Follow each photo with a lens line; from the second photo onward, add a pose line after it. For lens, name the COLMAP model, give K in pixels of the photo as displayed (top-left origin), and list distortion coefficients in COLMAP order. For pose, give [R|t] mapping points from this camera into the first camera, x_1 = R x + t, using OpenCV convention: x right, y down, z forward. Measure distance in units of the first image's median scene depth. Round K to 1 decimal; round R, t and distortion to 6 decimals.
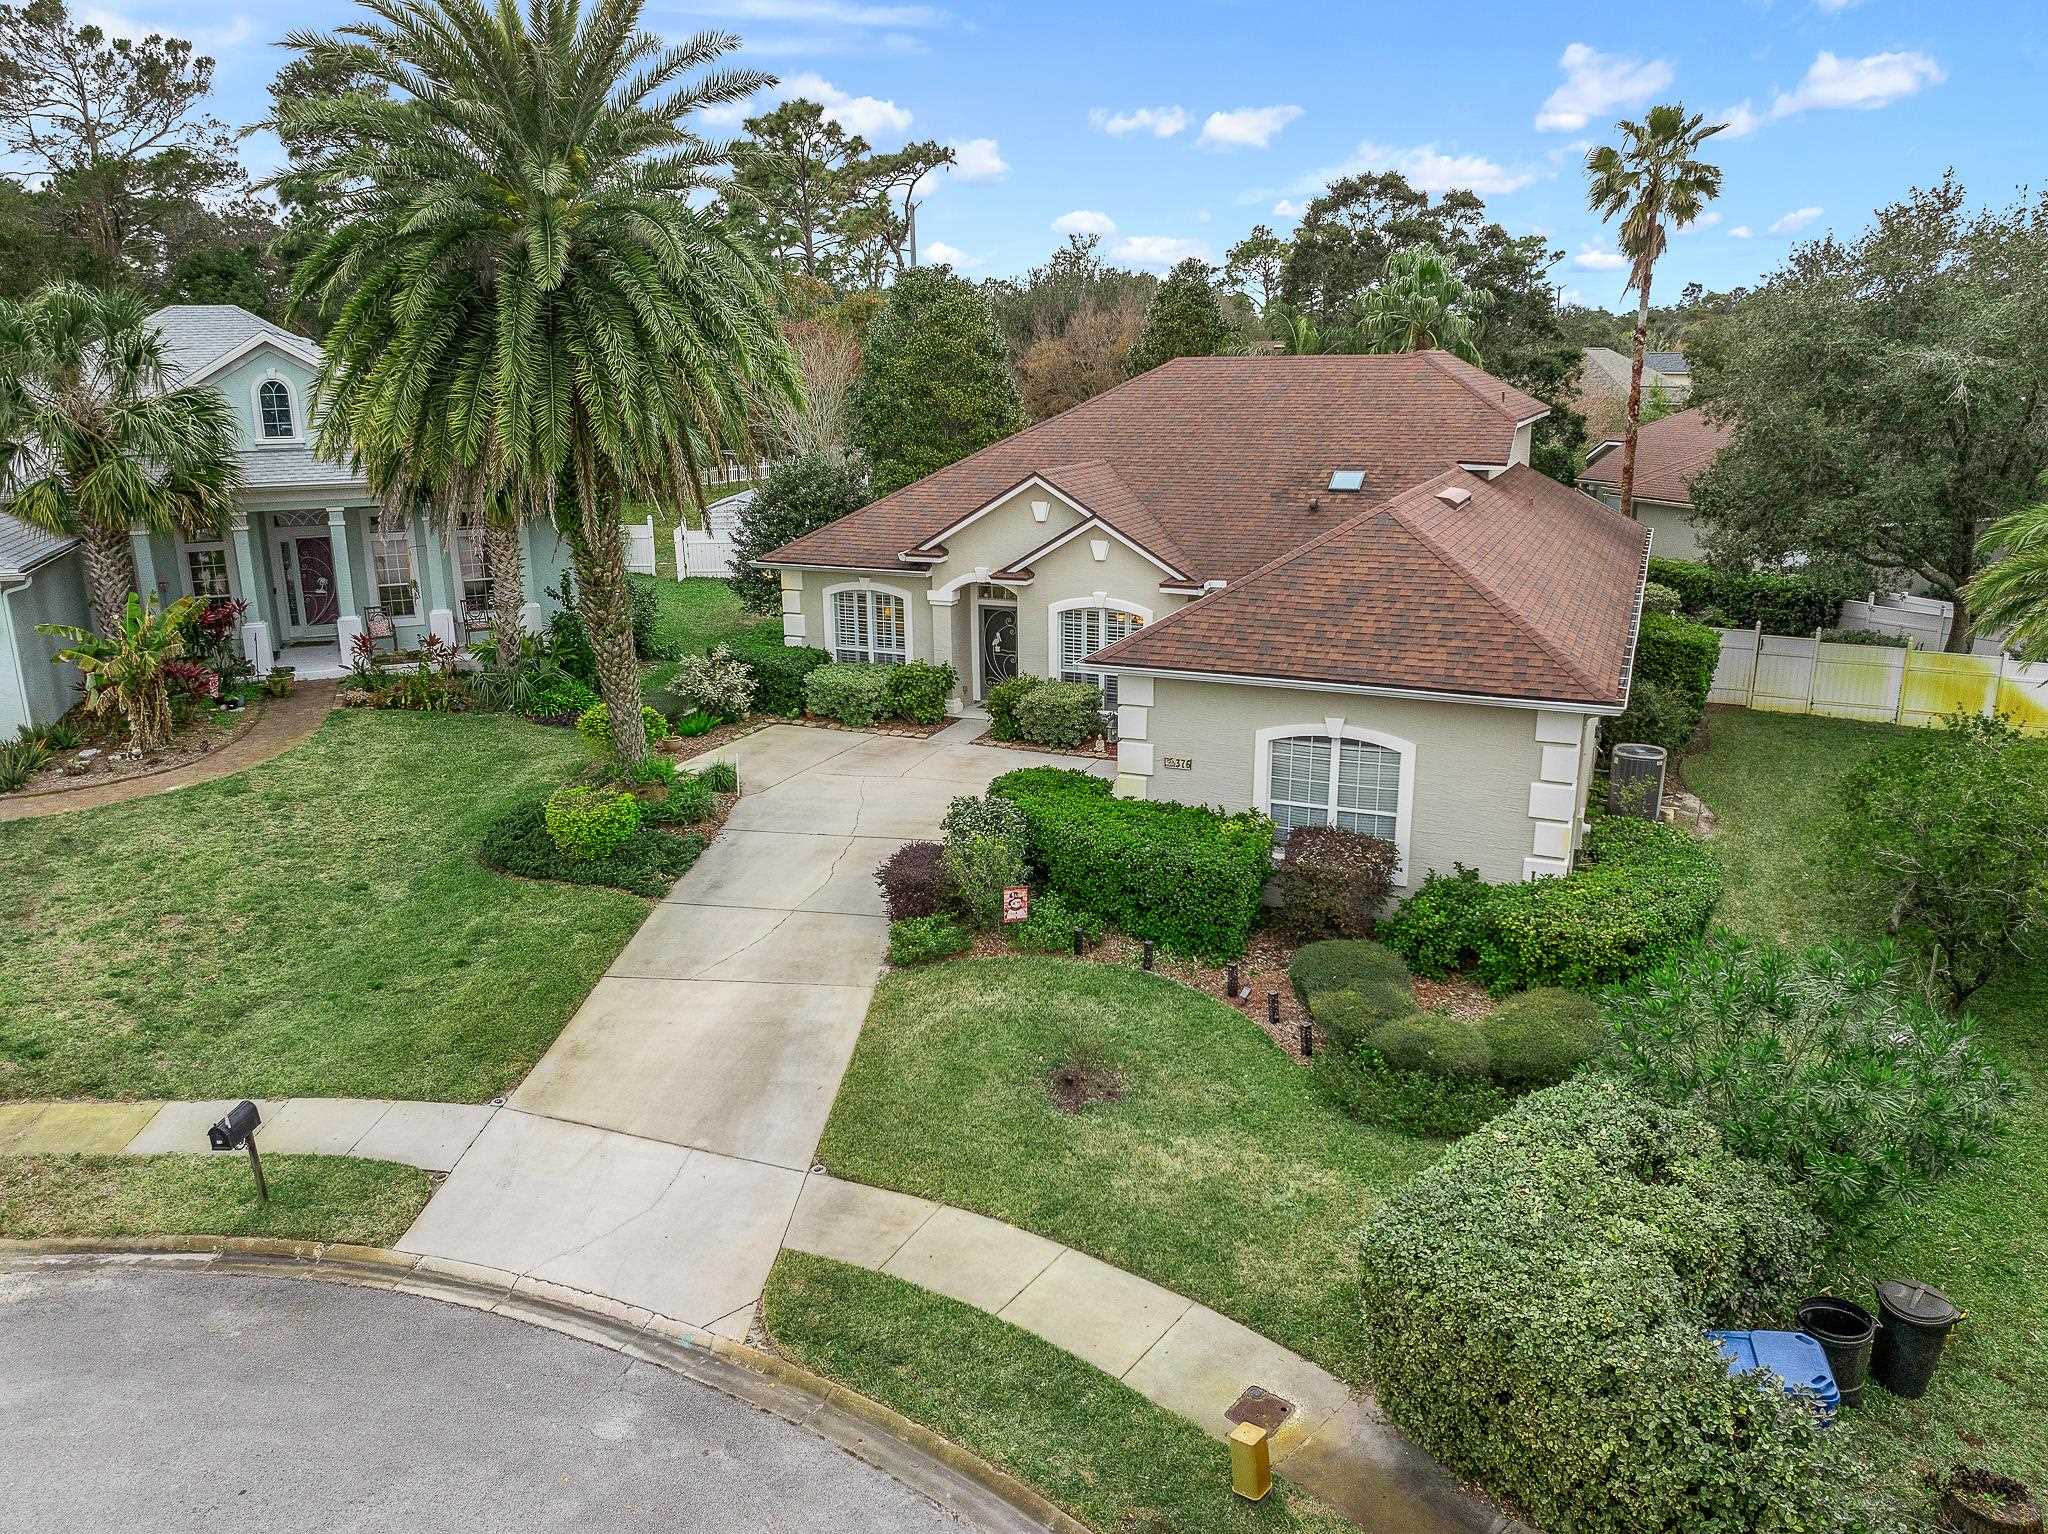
lens RADIAL K [[1444.6, 0, 1024.0], [0, 1444.6, 767.0], [0, 0, 1]] dist [-0.040159, 0.000038]
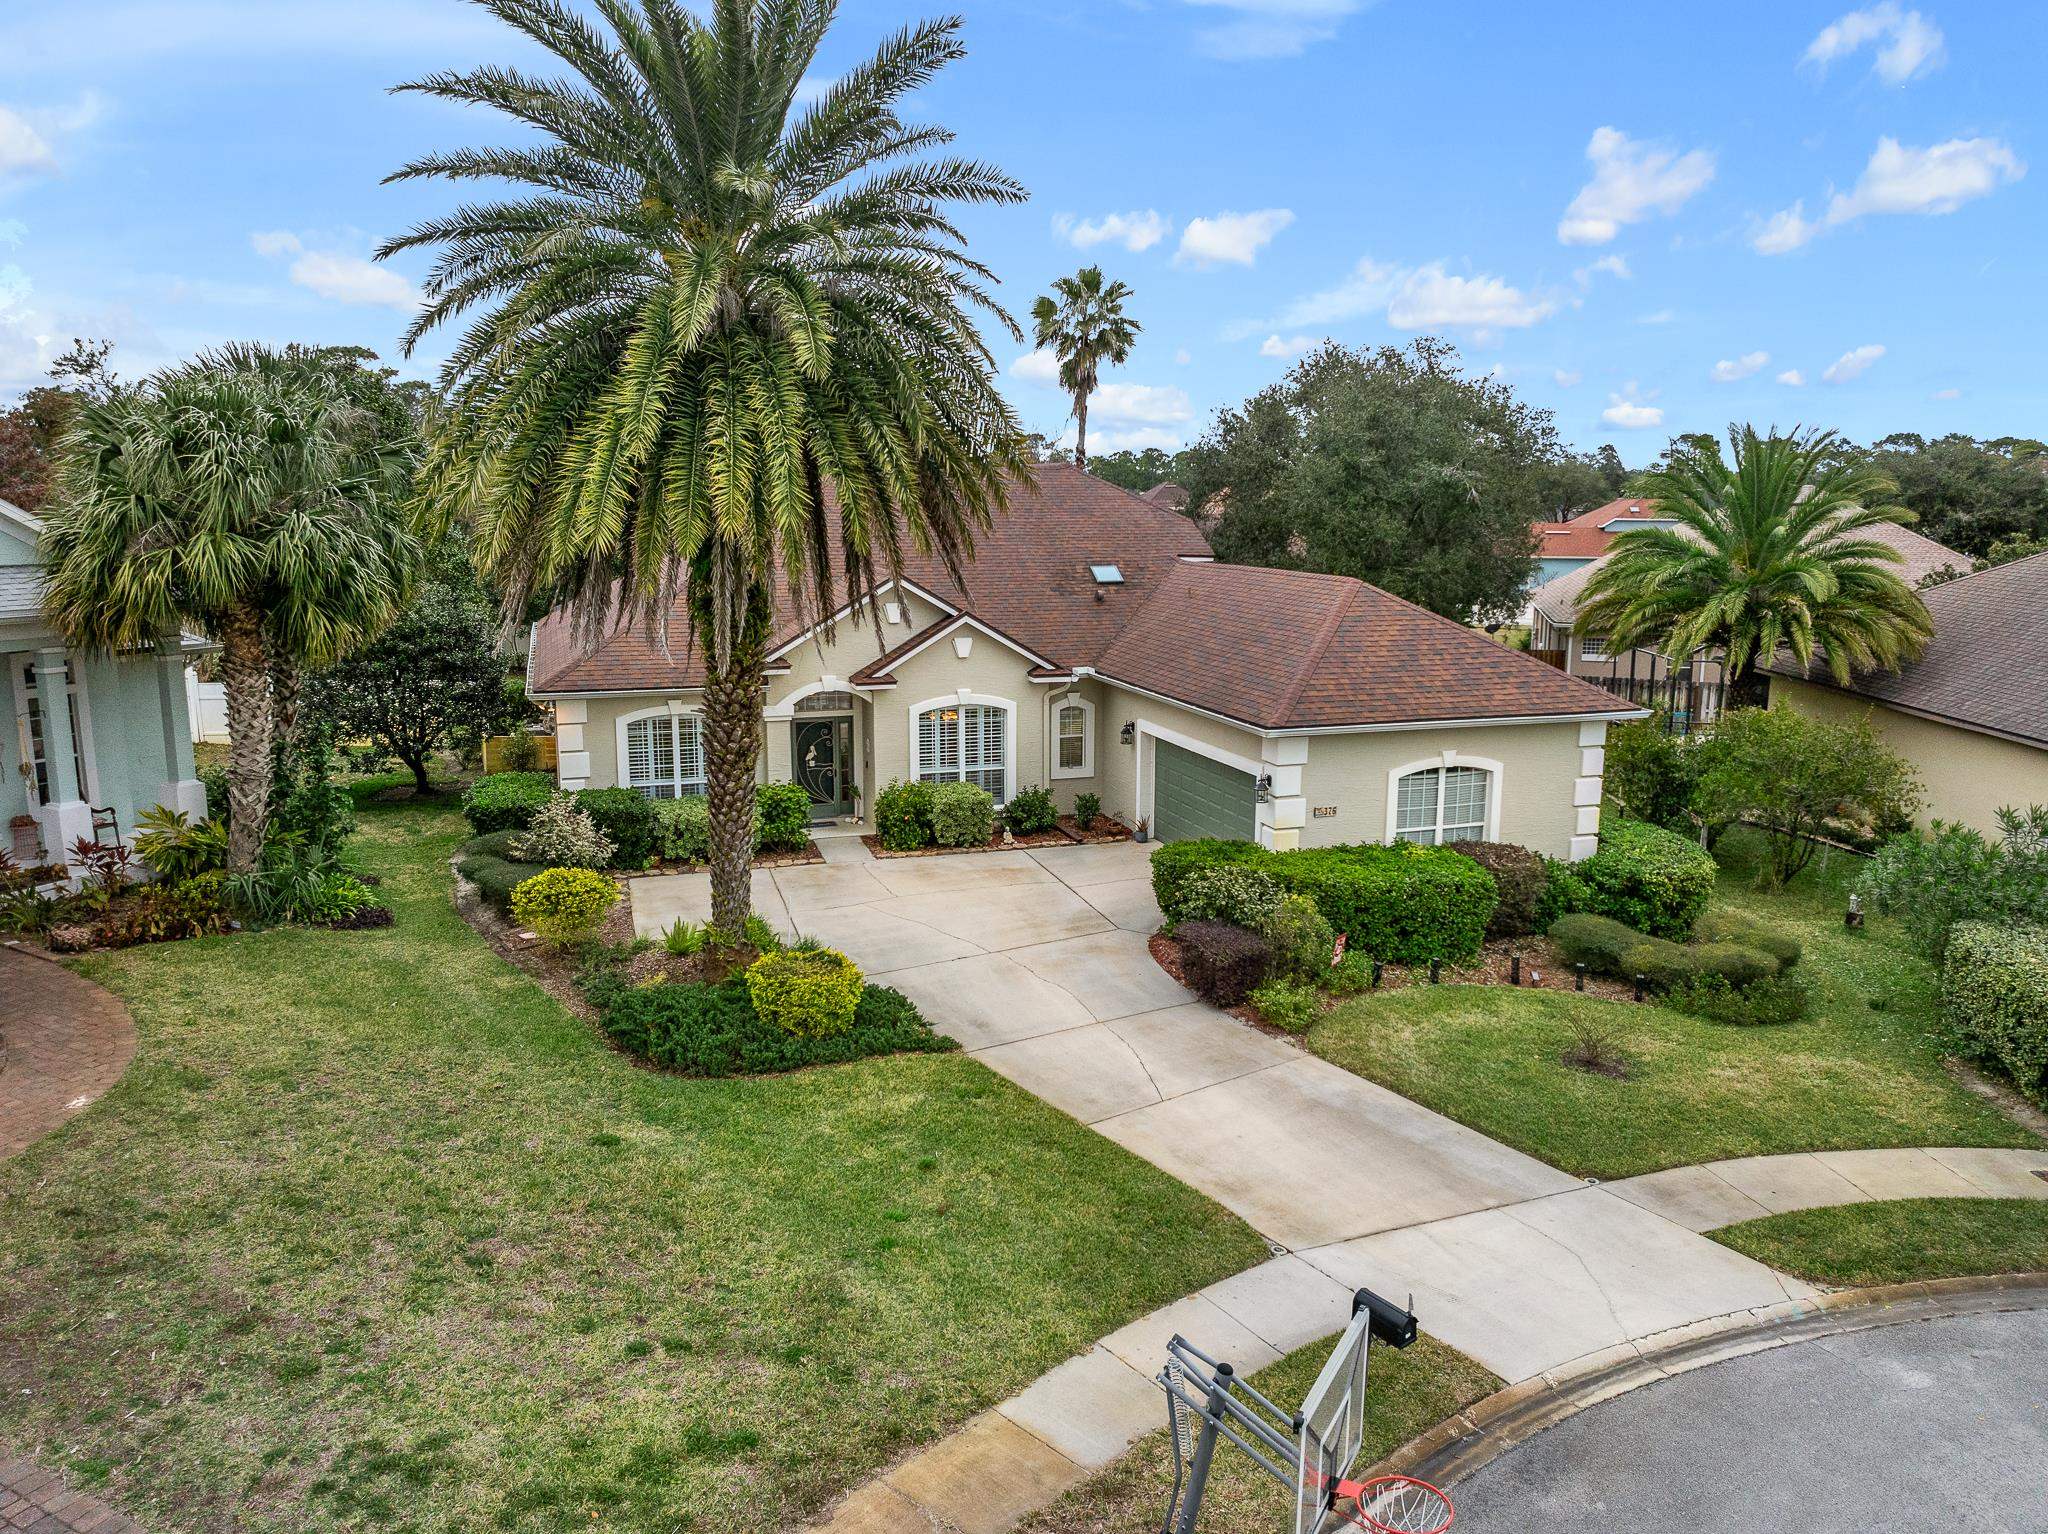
lens RADIAL K [[1444.6, 0, 1024.0], [0, 1444.6, 767.0], [0, 0, 1]] dist [-0.040159, 0.000038]
pose [[0.743061, -0.113733, 0.659488, -0.862568], [0.171901, 0.984826, -0.023845, -0.054149], [-0.646769, 0.131085, 0.751336, 0.333572]]
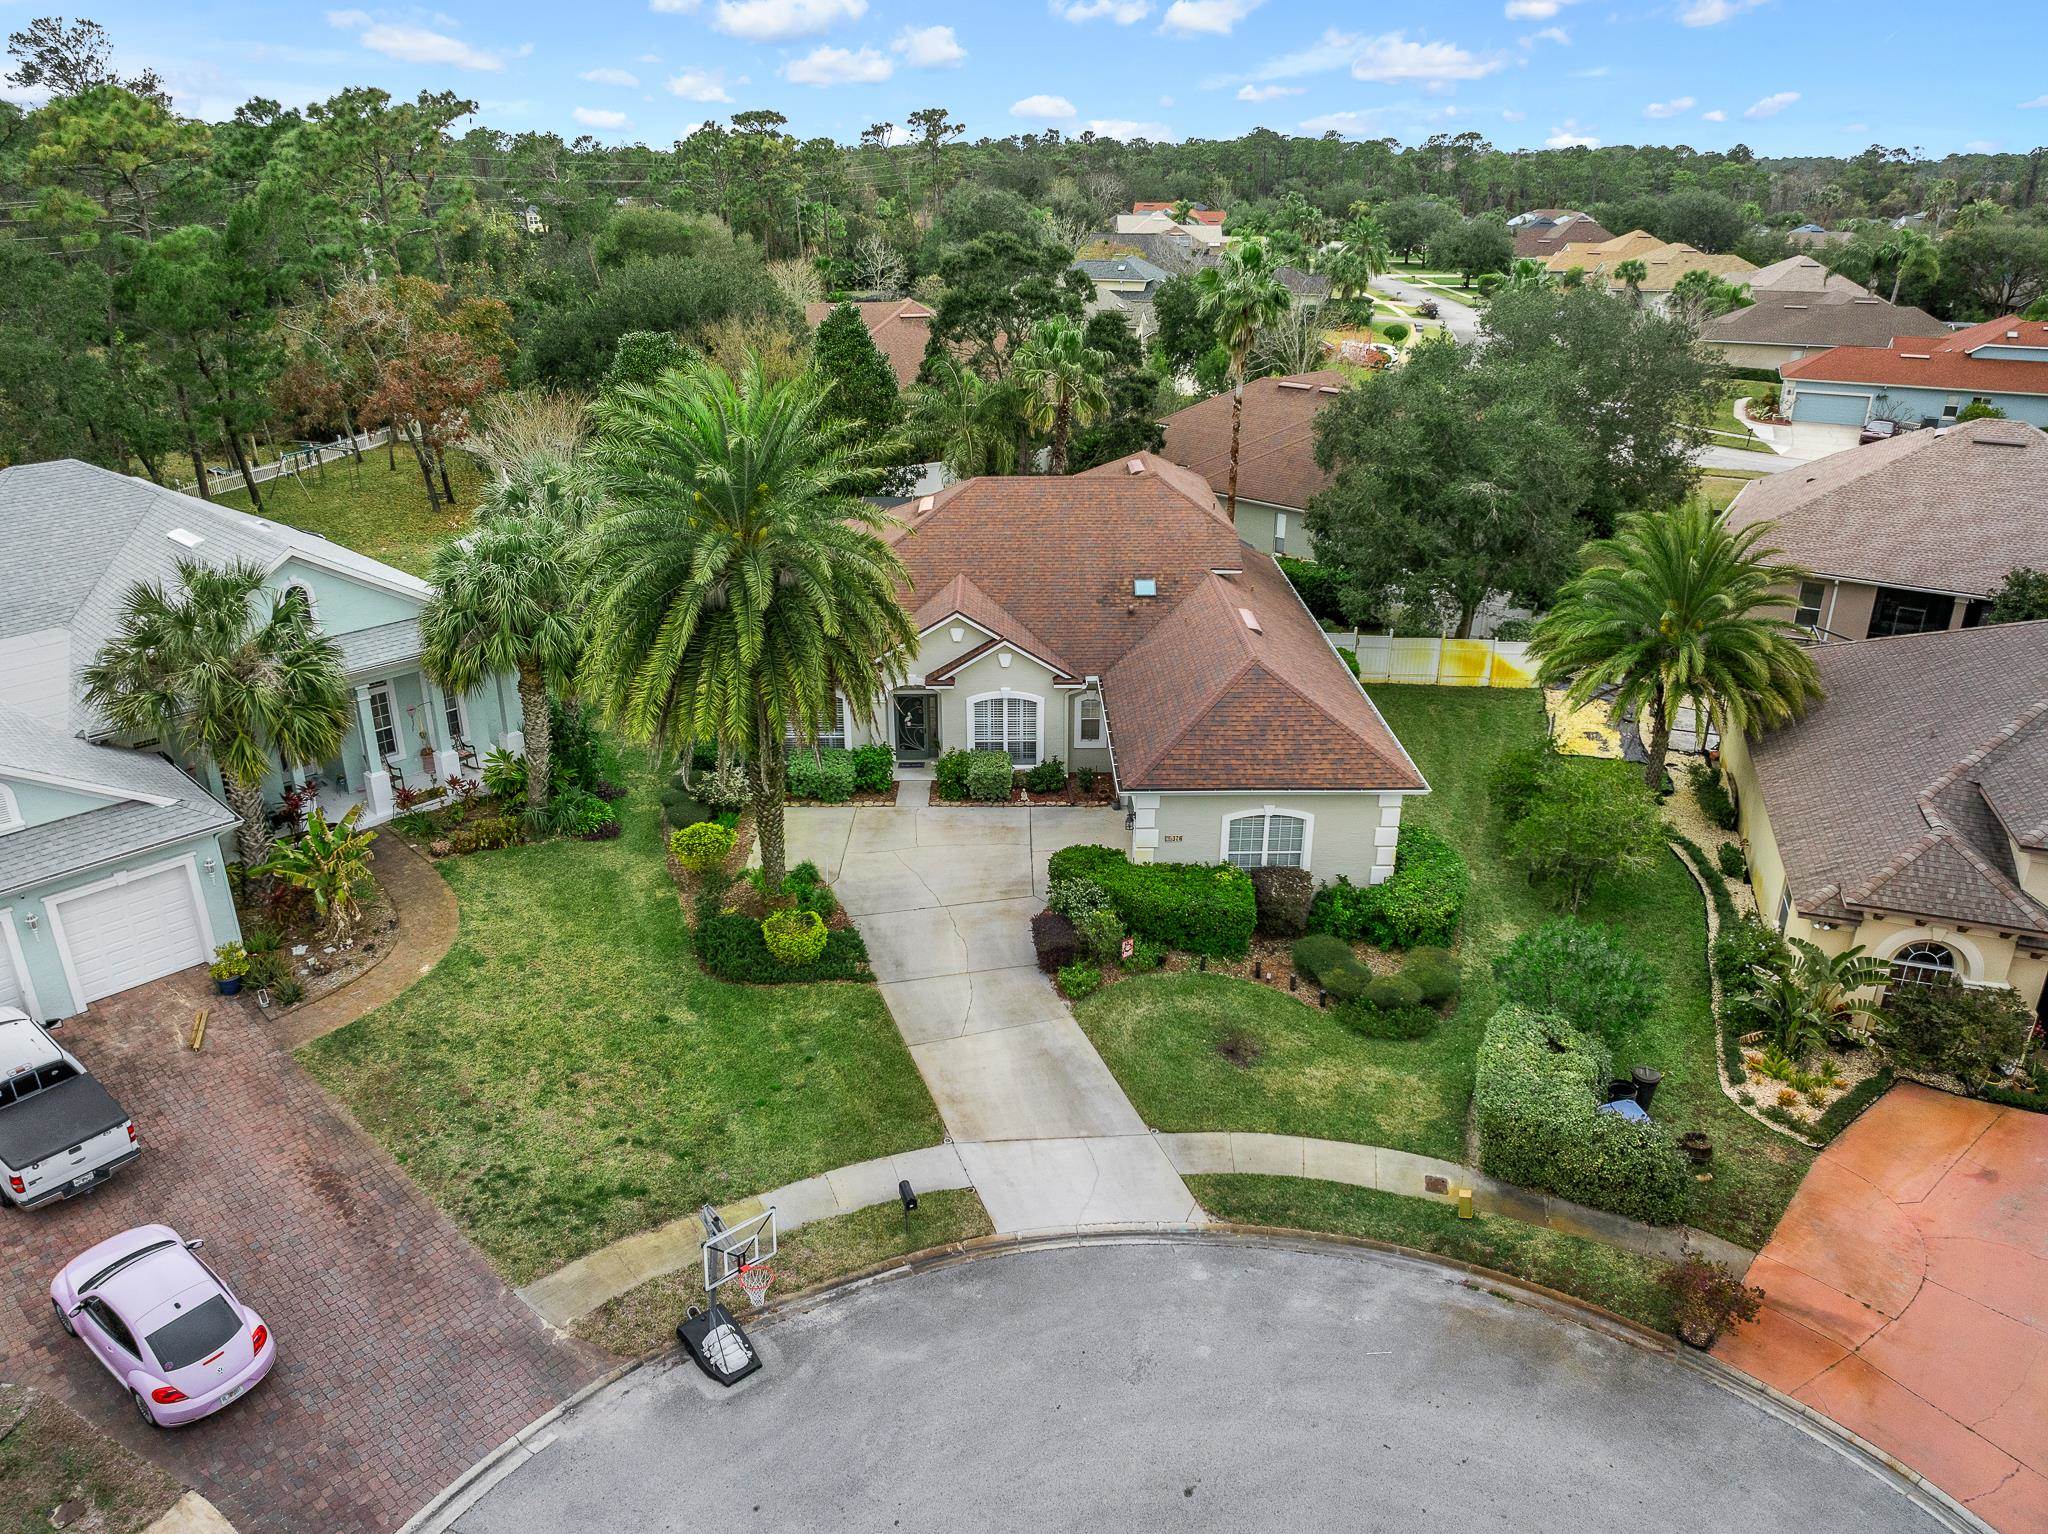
lens RADIAL K [[1444.6, 0, 1024.0], [0, 1444.6, 767.0], [0, 0, 1]] dist [-0.040159, 0.000038]
pose [[0.907248, -0.156563, 0.390371, -0.740004], [0.105228, 0.983111, 0.149732, -0.378516], [-0.407220, -0.094766, 0.908400, -0.464621]]
